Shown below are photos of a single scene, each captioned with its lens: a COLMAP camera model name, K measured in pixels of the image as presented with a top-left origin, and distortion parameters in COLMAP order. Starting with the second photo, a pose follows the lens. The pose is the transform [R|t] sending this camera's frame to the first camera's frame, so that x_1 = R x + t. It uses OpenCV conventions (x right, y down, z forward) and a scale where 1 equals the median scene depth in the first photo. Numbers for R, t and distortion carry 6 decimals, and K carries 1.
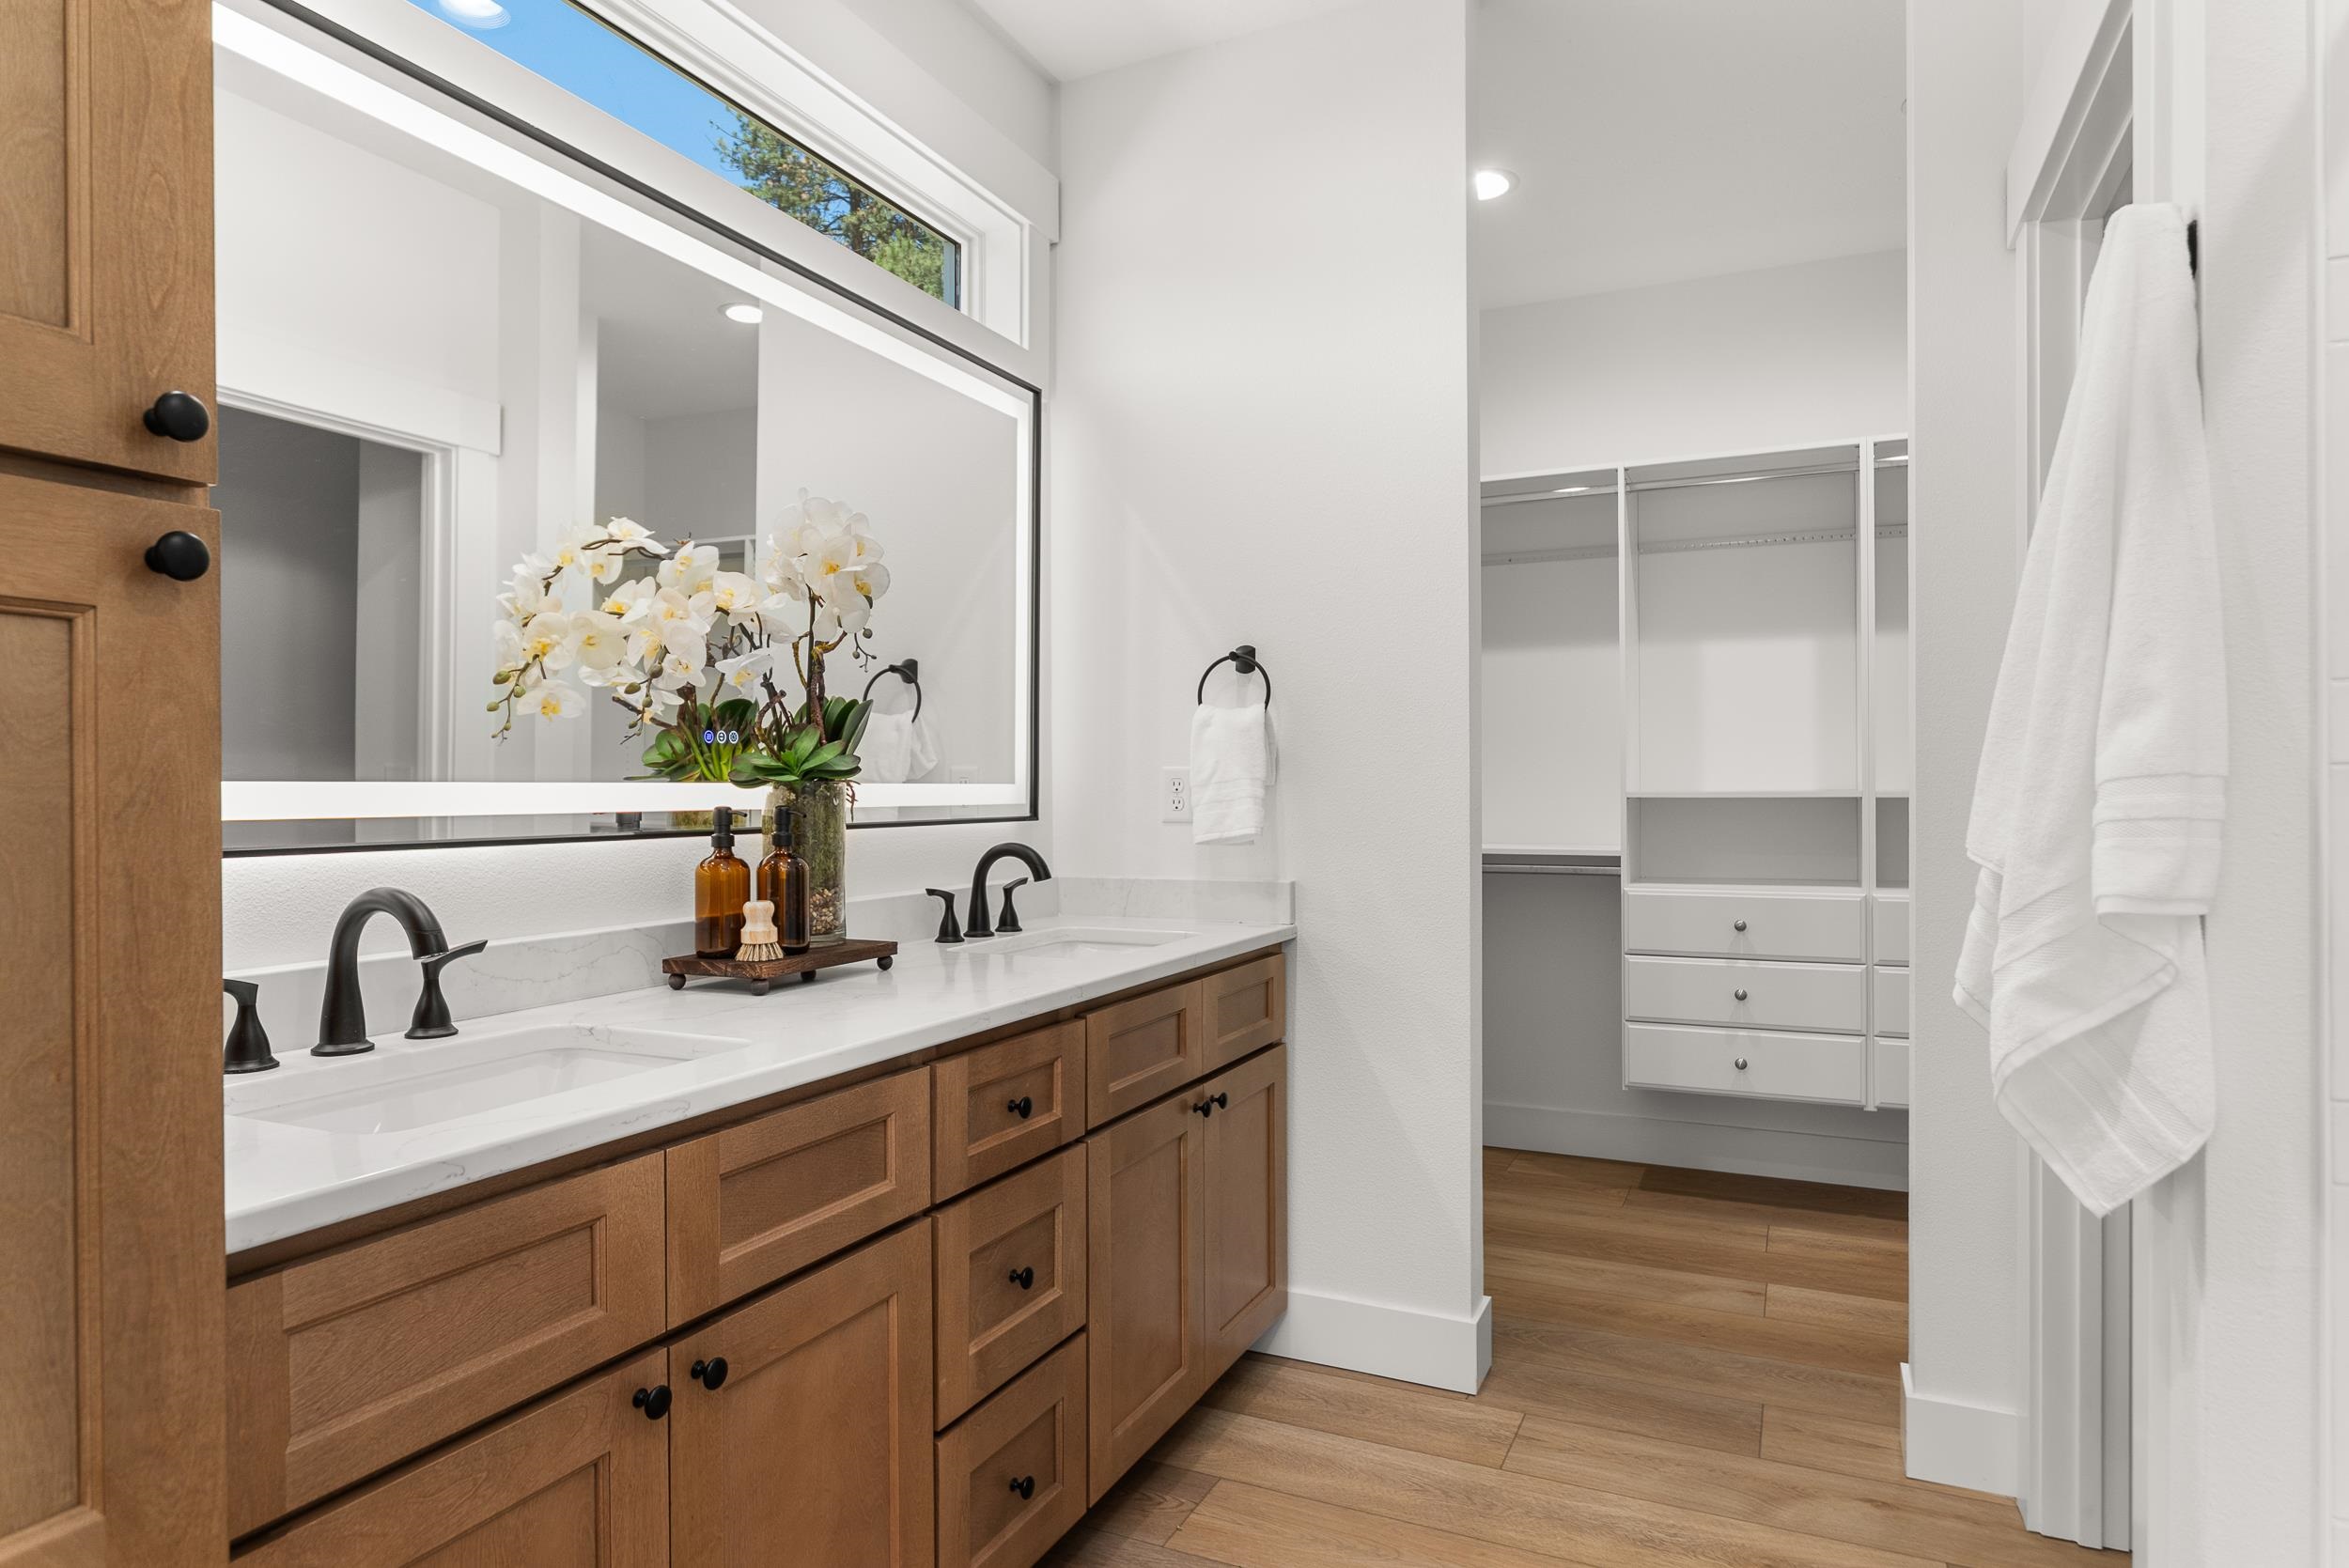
lens RADIAL K [[1303.5, 0, 1184.9], [0, 1303.5, 796.0], [0, 0, 1]] dist [0.013630, -0.010956]
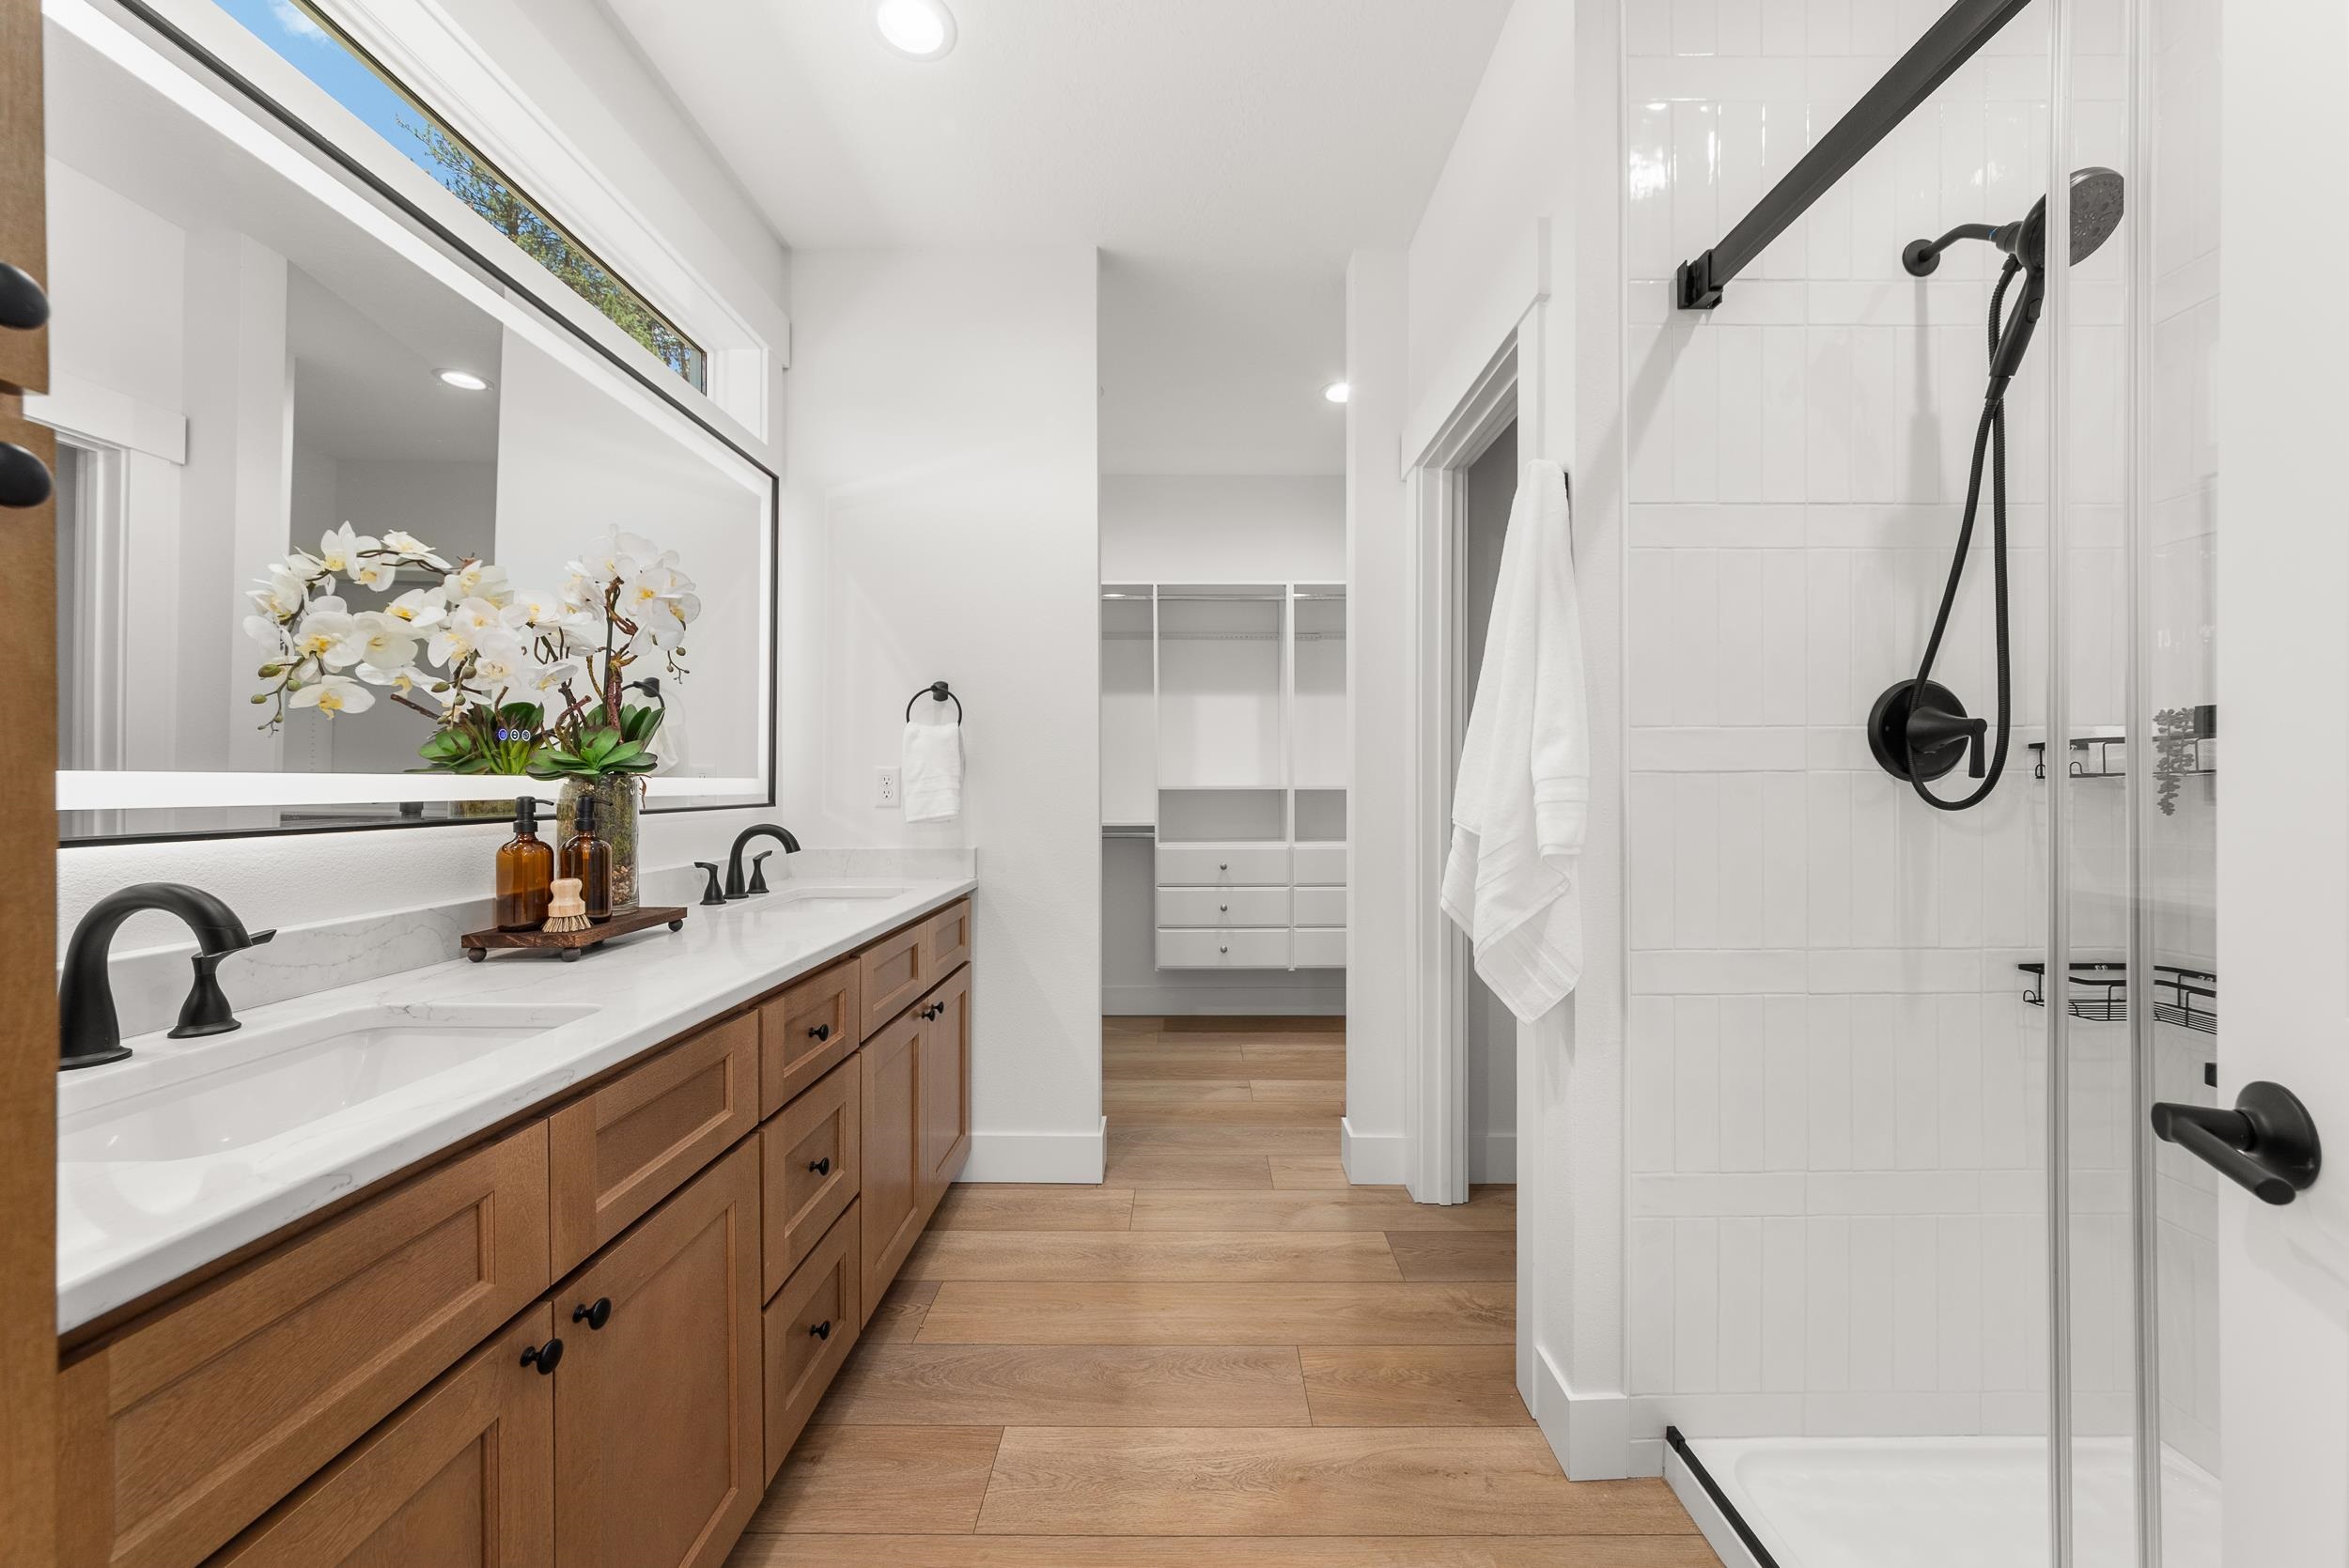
lens RADIAL K [[839.3, 0, 1175.7], [0, 839.3, 786.8], [0, 0, 1]] dist [-0.001987, 0.001850]
pose [[0.912353, 0.002464, 0.409397, -0.132479], [-0.001567, 0.999996, -0.002527, 0.000744], [-0.409401, 0.001664, 0.912353, 0.102476]]
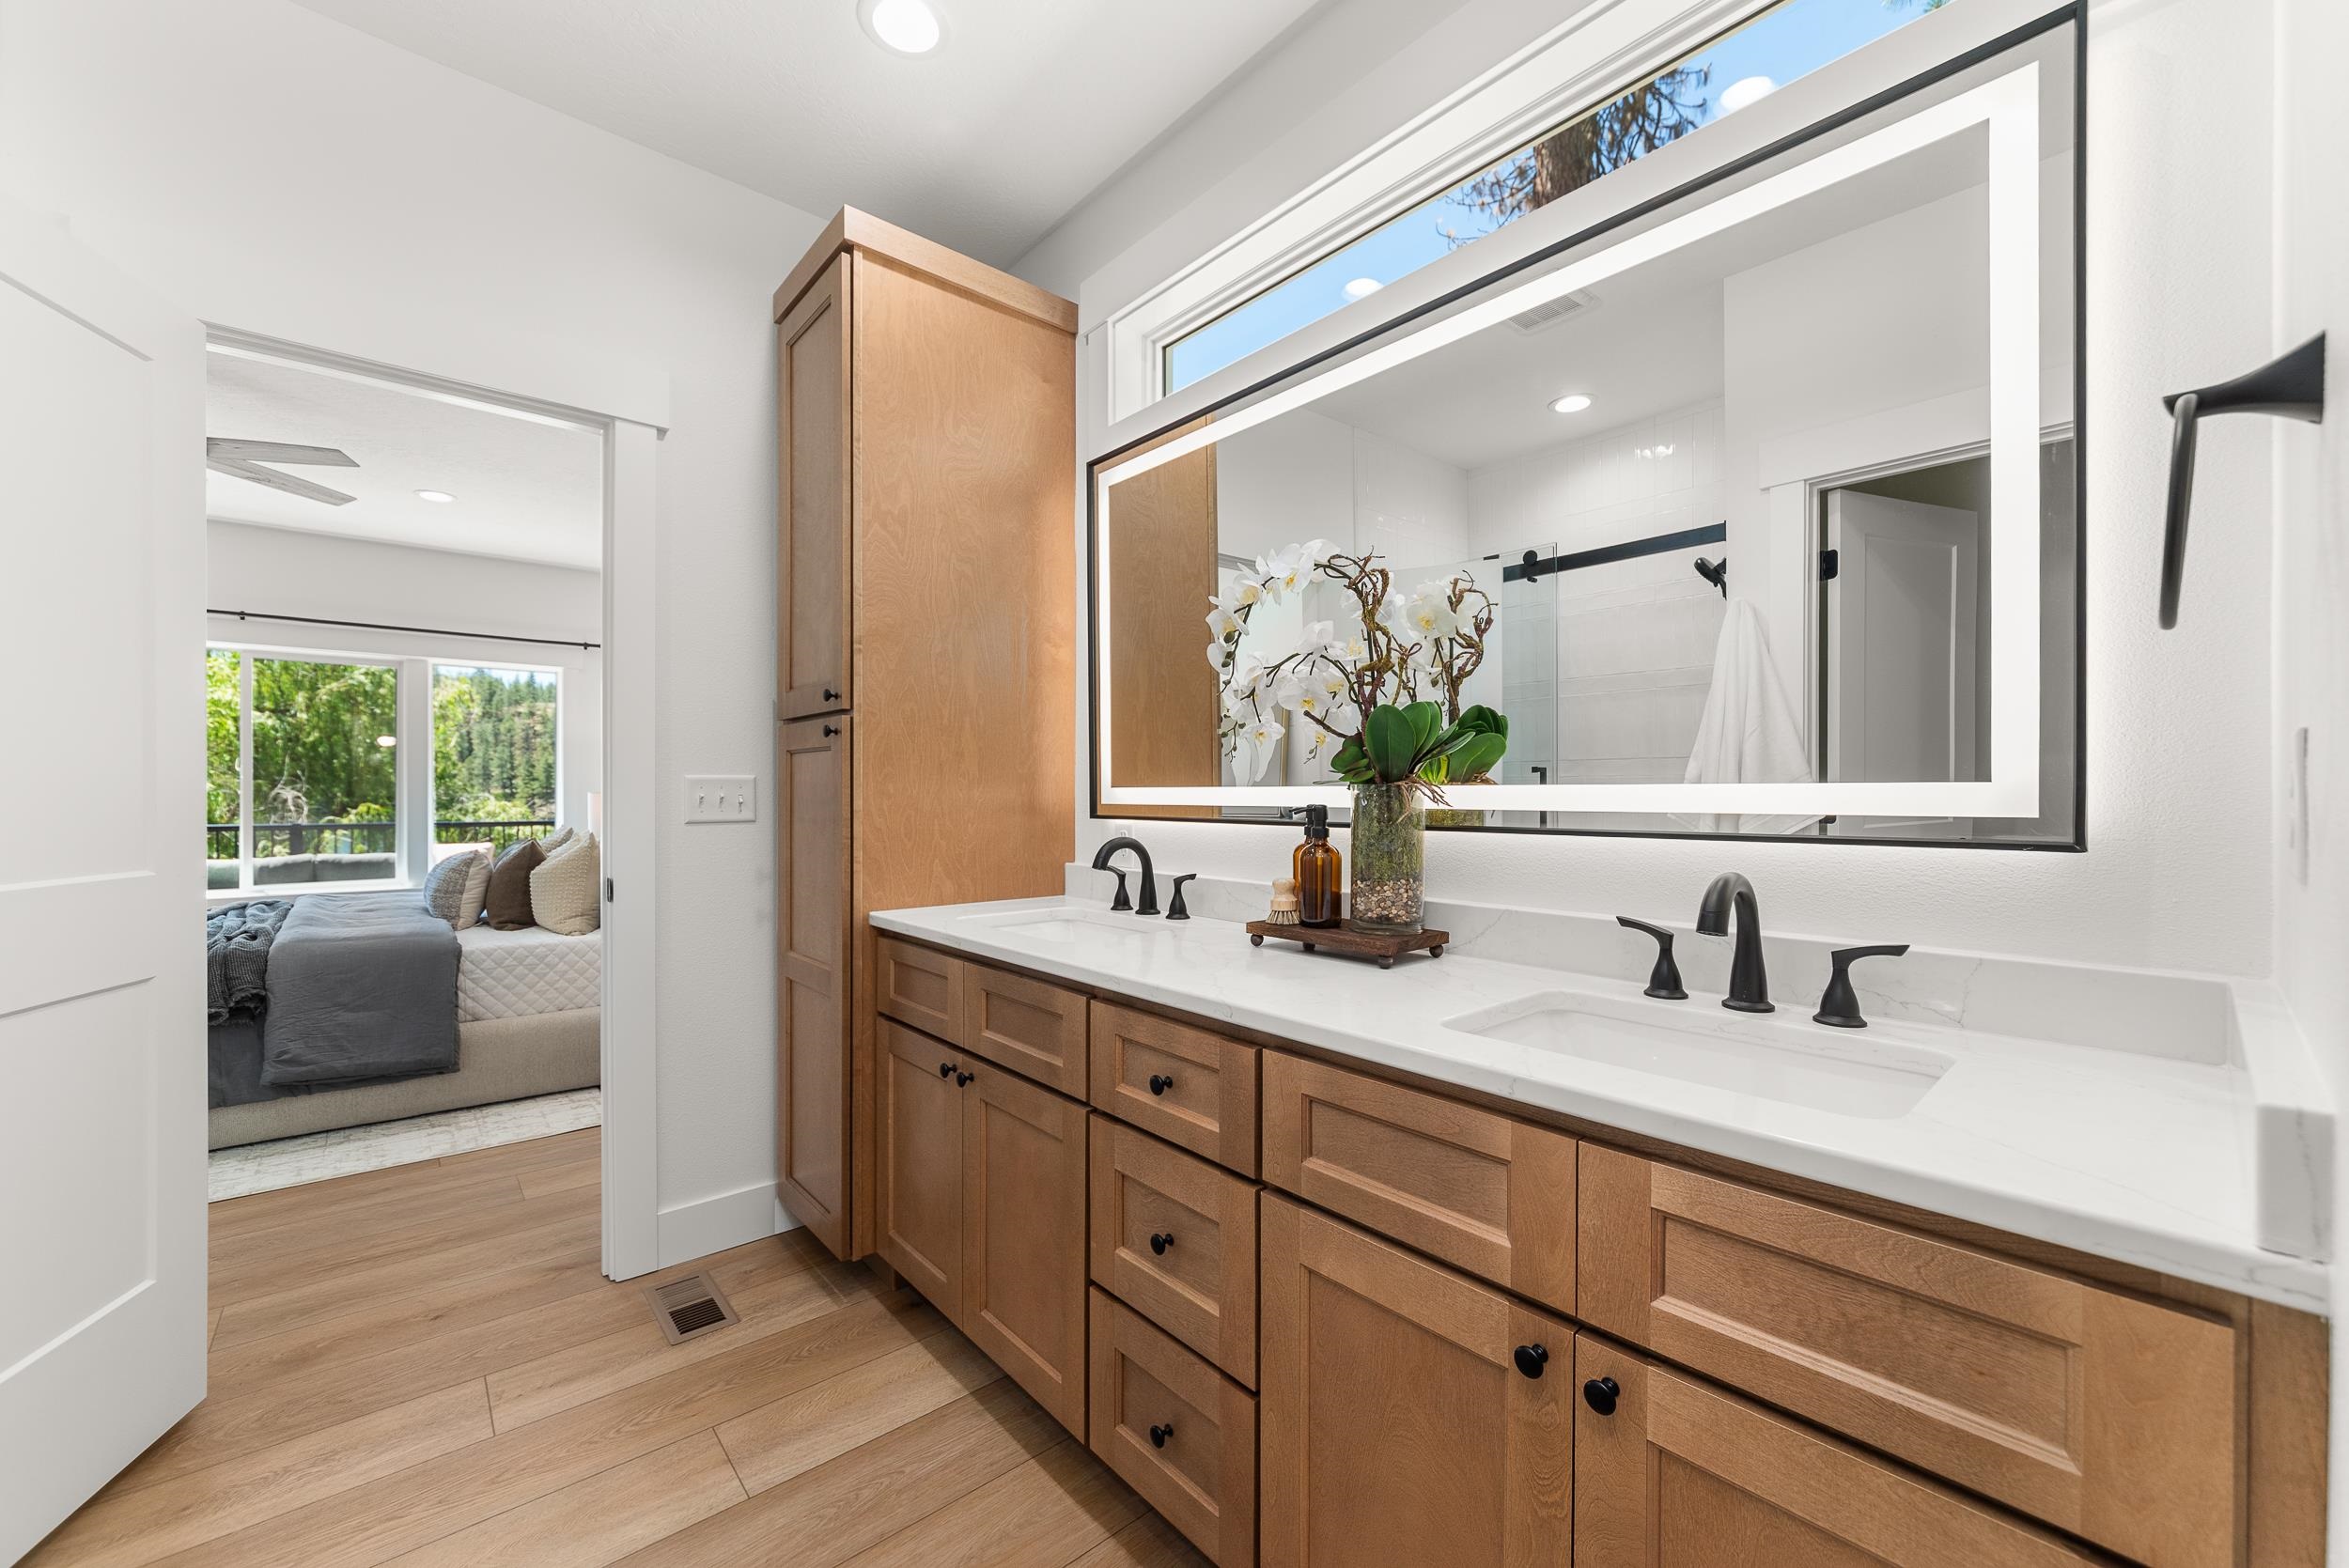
lens RADIAL K [[933.9, 0, 1152.3], [0, 933.9, 792.0], [0, 0, 1]] dist [-0.006720, 0.000435]
pose [[-0.428479, 0.000901, -0.903551, 0.529465], [-0.004266, 0.999986, 0.003020, -0.005785], [0.903542, 0.005149, -0.428469, 1.215418]]
